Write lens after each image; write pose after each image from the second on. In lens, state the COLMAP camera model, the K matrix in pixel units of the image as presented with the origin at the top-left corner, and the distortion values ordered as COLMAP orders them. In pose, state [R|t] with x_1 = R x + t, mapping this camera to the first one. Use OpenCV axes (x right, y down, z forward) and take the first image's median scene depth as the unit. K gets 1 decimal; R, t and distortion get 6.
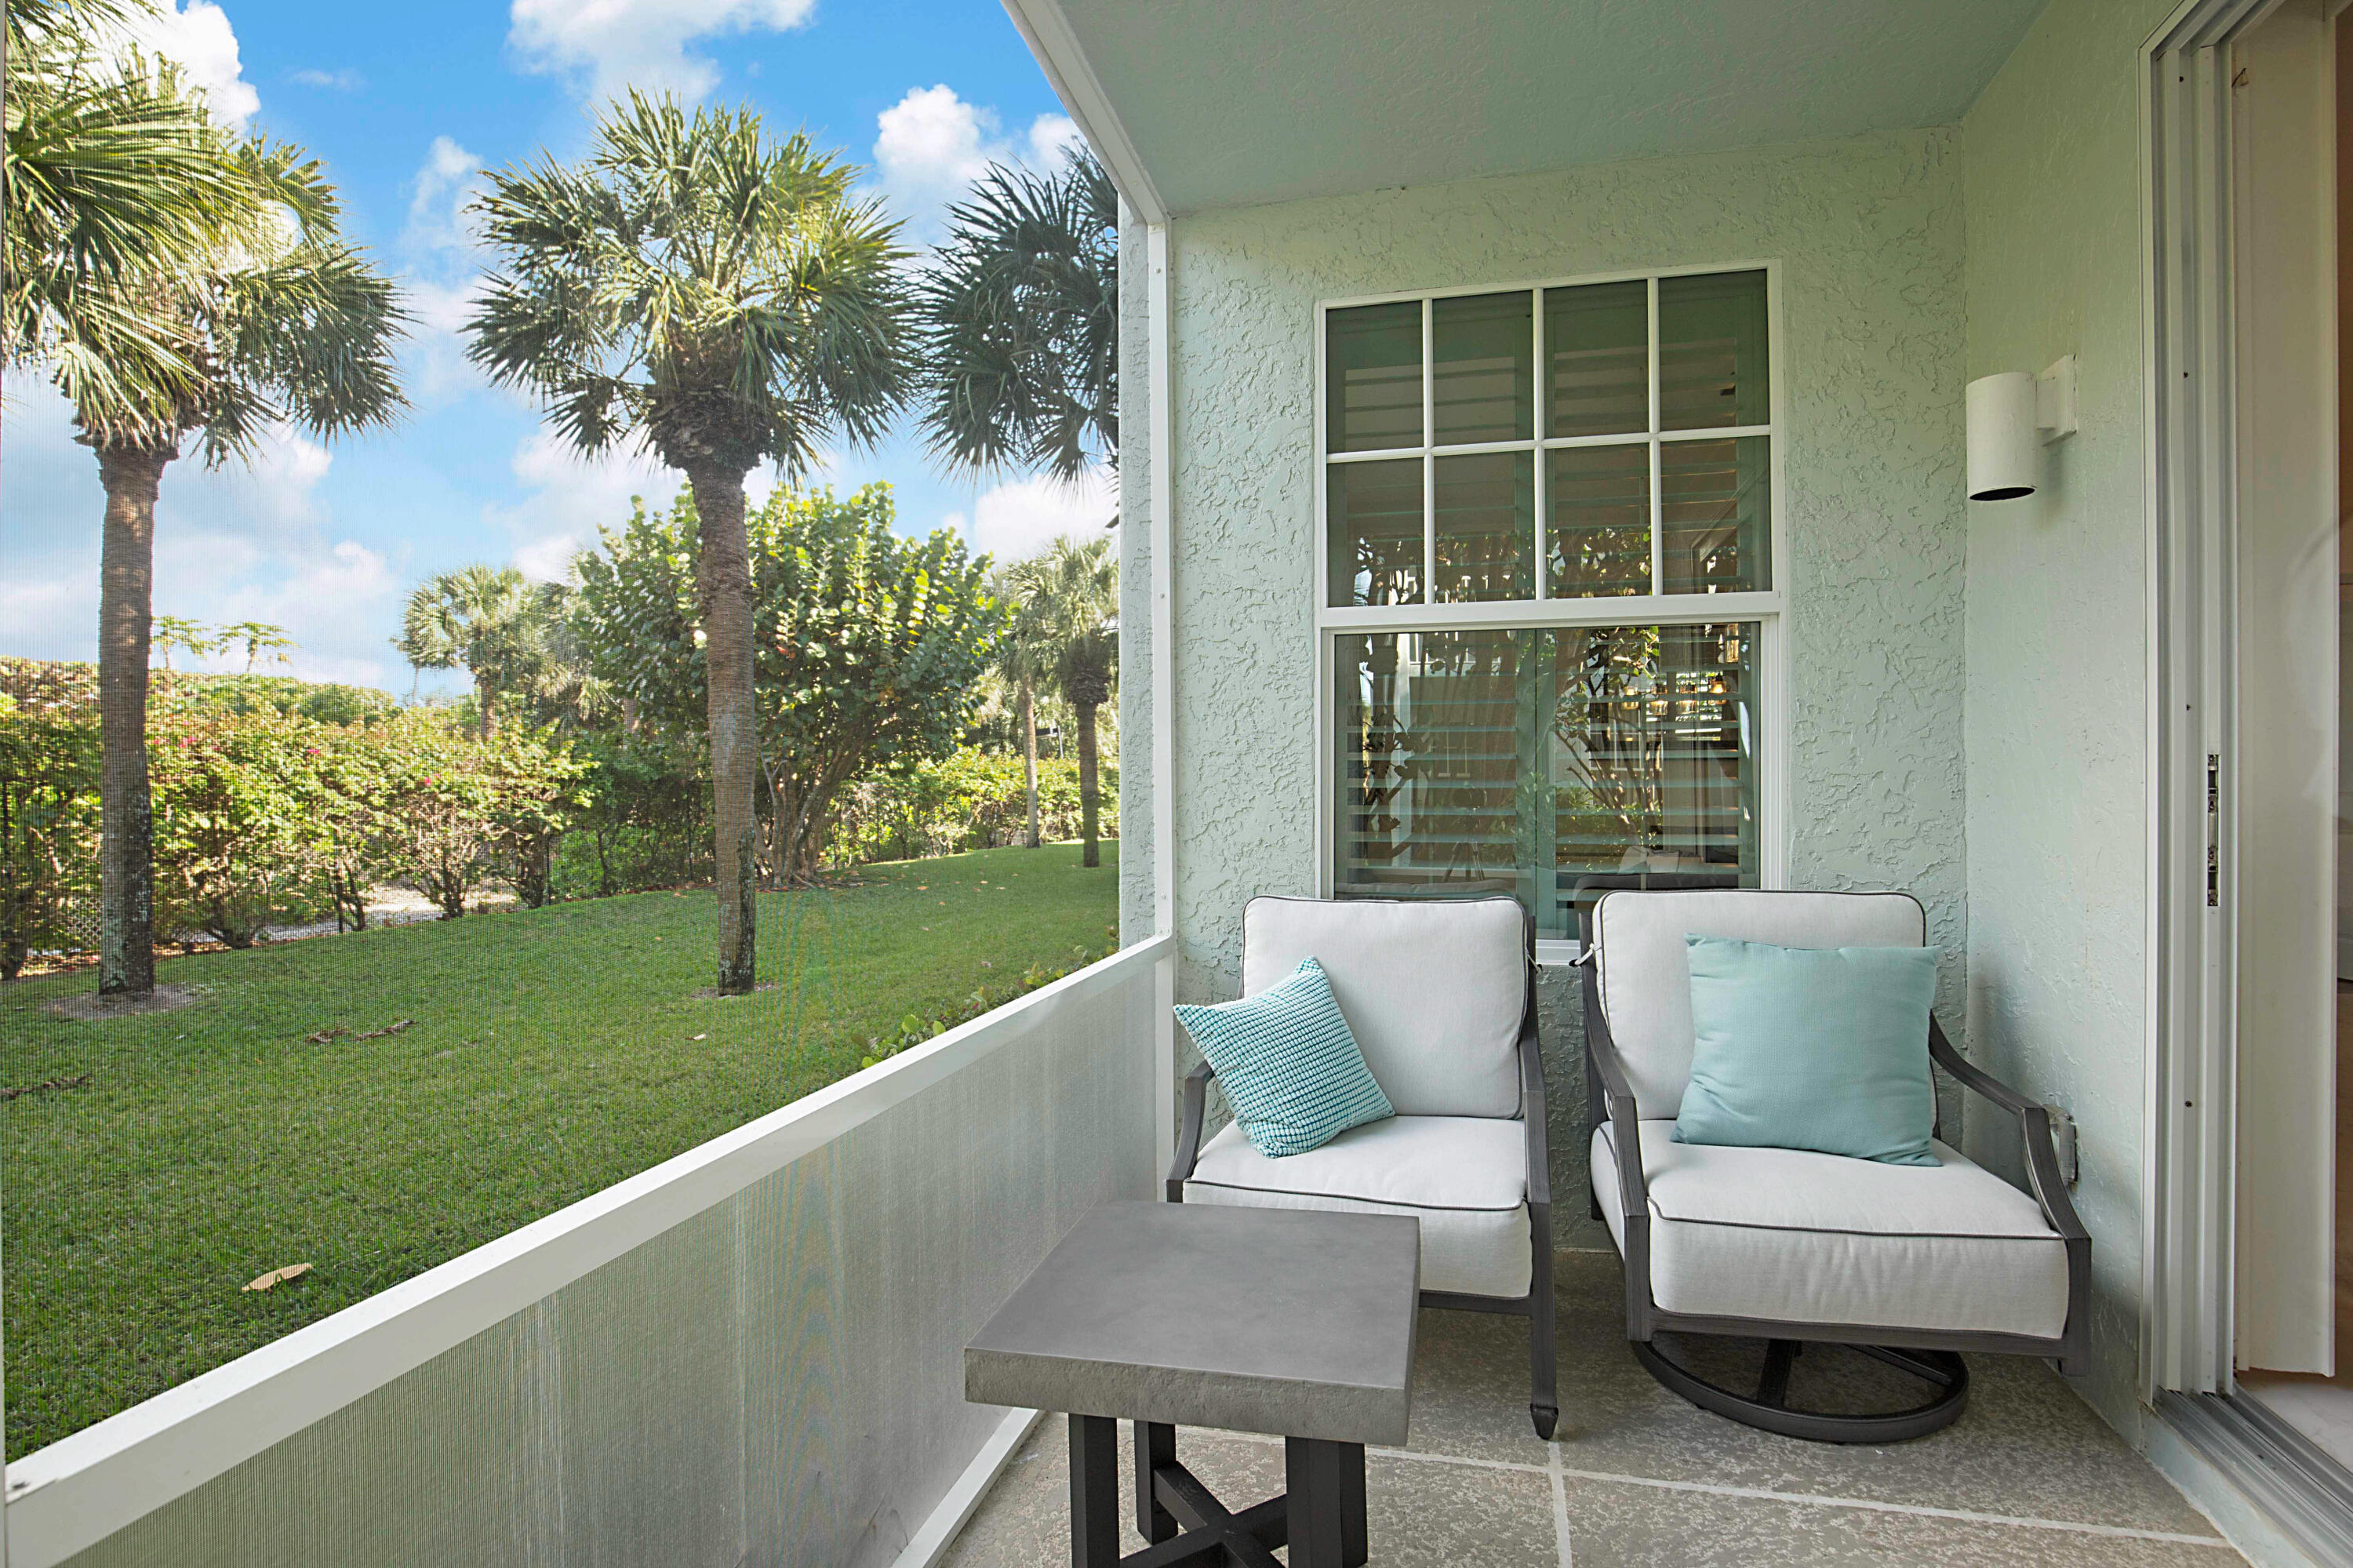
lens RADIAL K [[1120.2, 0, 1174.7], [0, 1120.2, 790.6], [0, 0, 1]] dist [-0.007310, 0.000296]
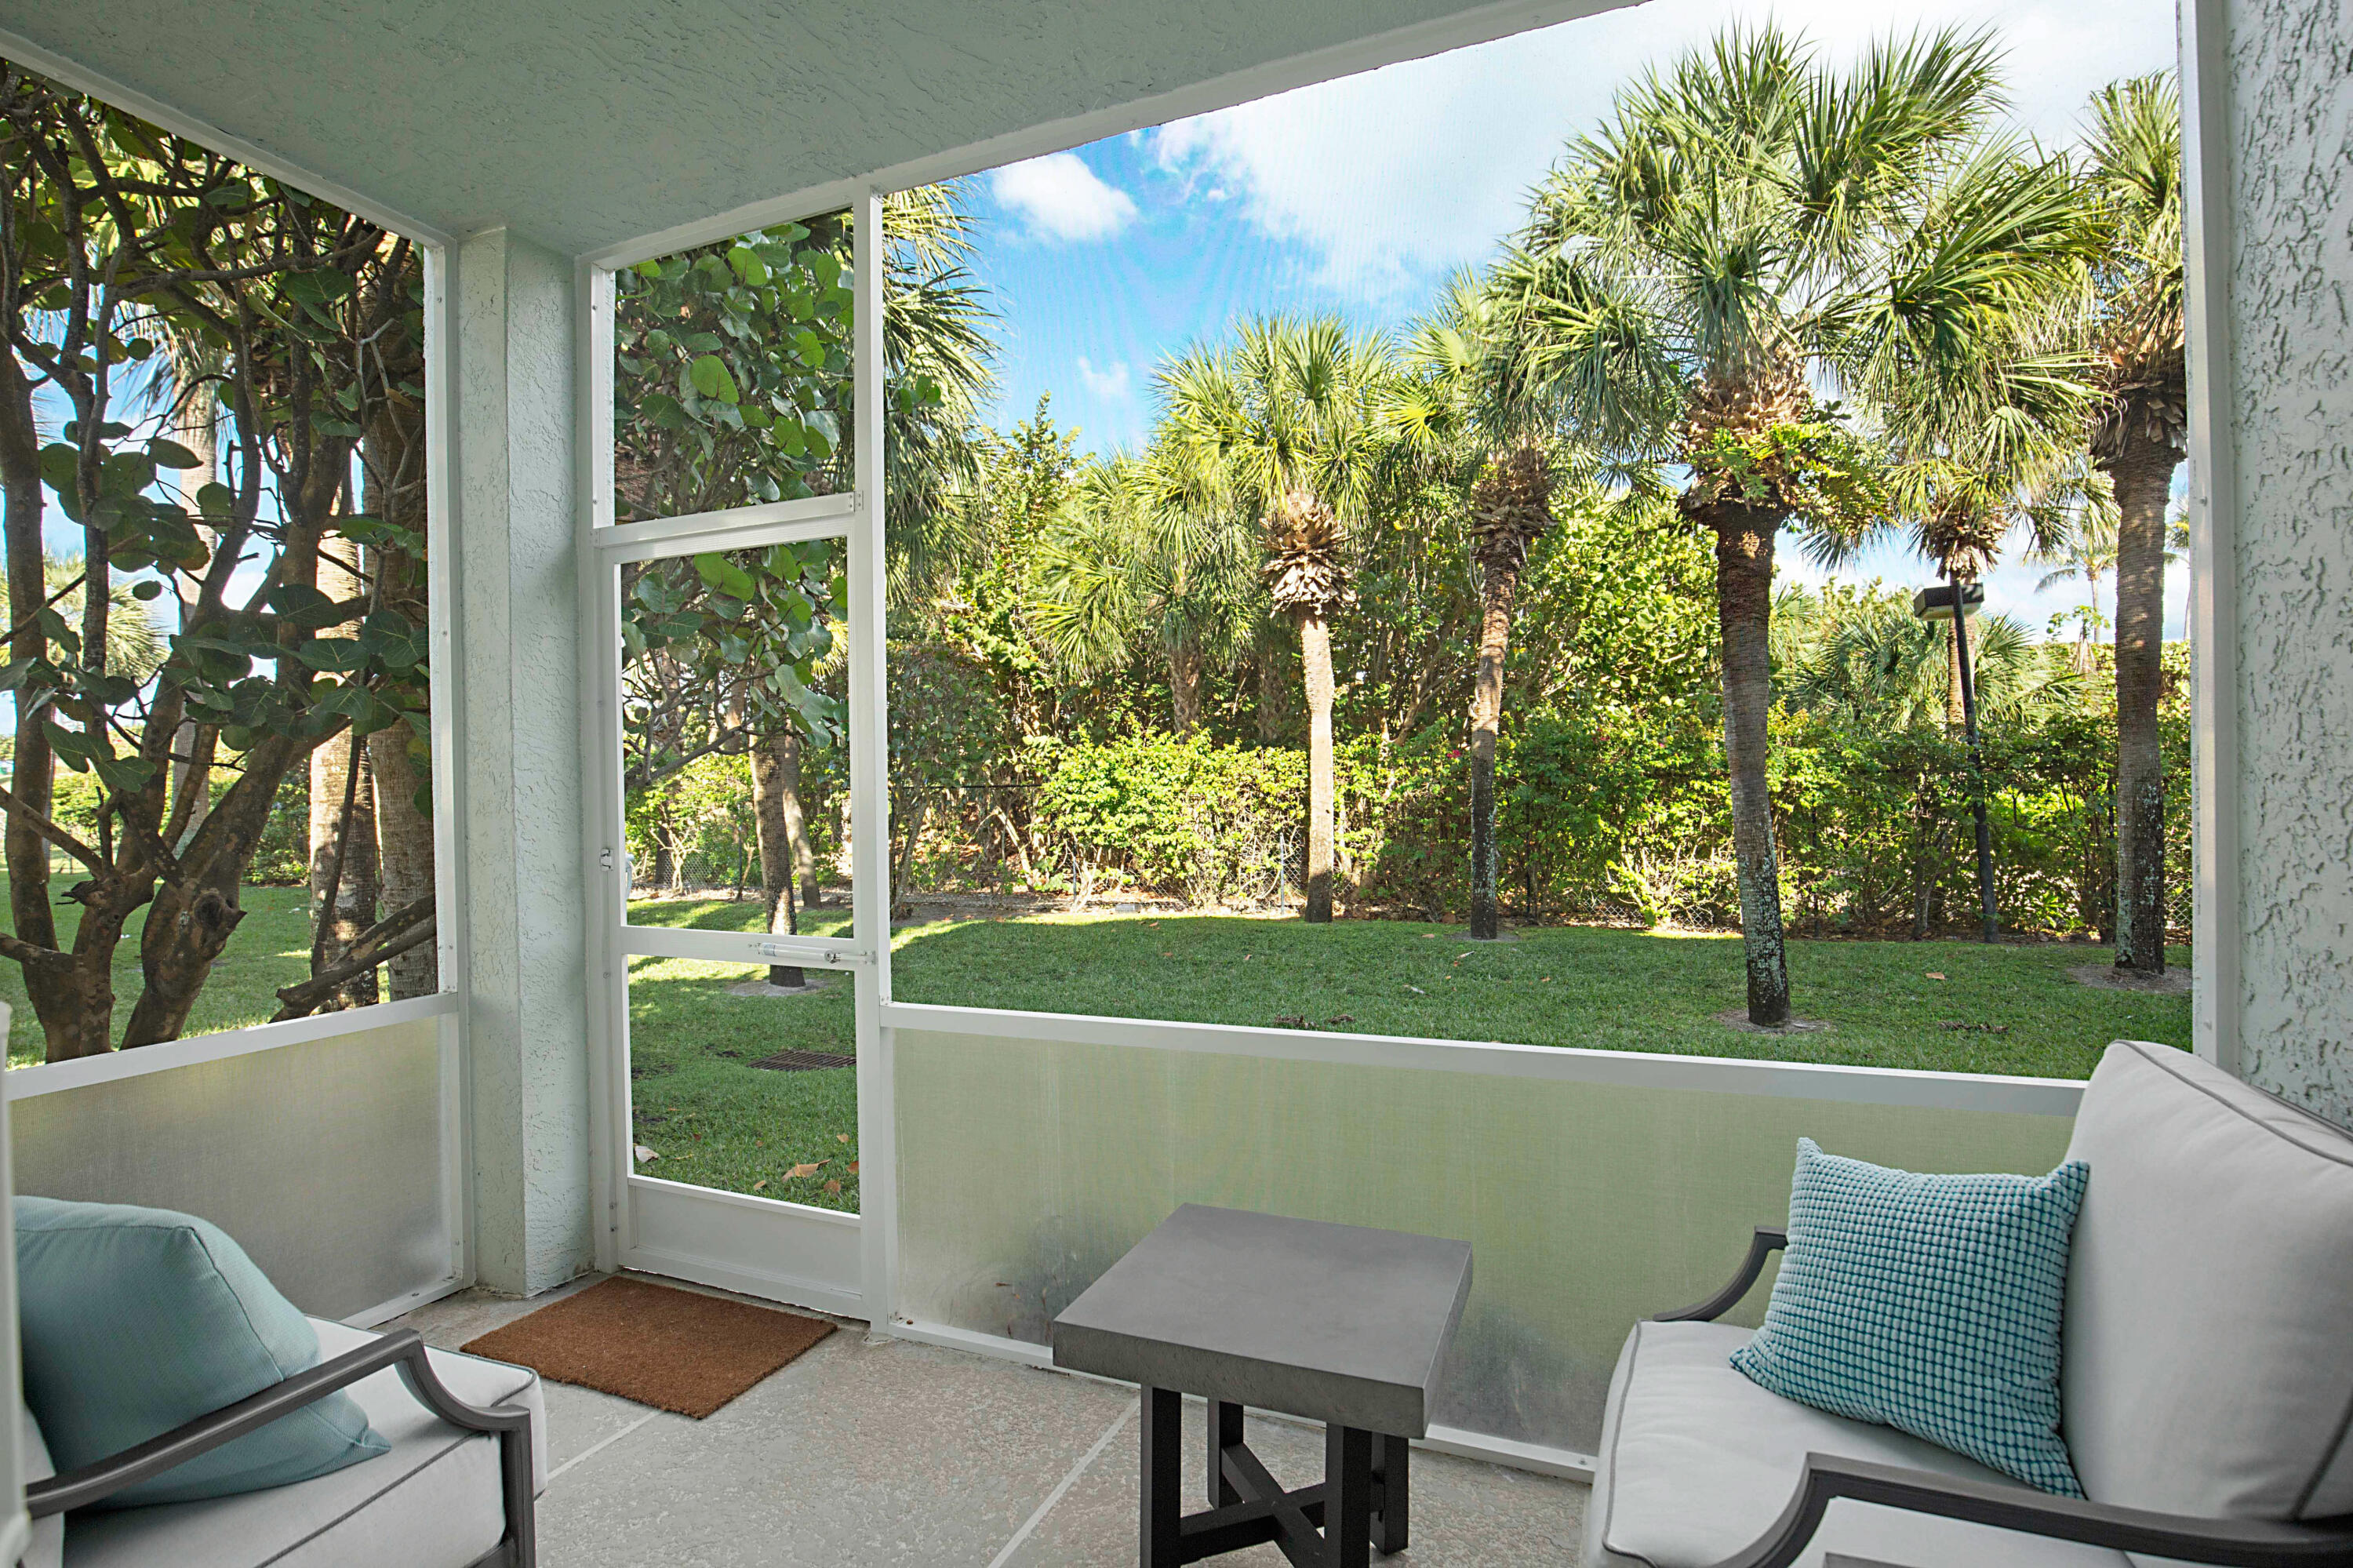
lens RADIAL K [[1120.2, 0, 1183.1], [0, 1120.2, 784.3], [0, 0, 1]] dist [-0.007310, 0.000296]
pose [[-0.117336, 0.006917, -0.993068, 0.273645], [0.011057, 0.999923, 0.005658, -0.017083], [0.993031, -0.010316, -0.117403, 0.241488]]
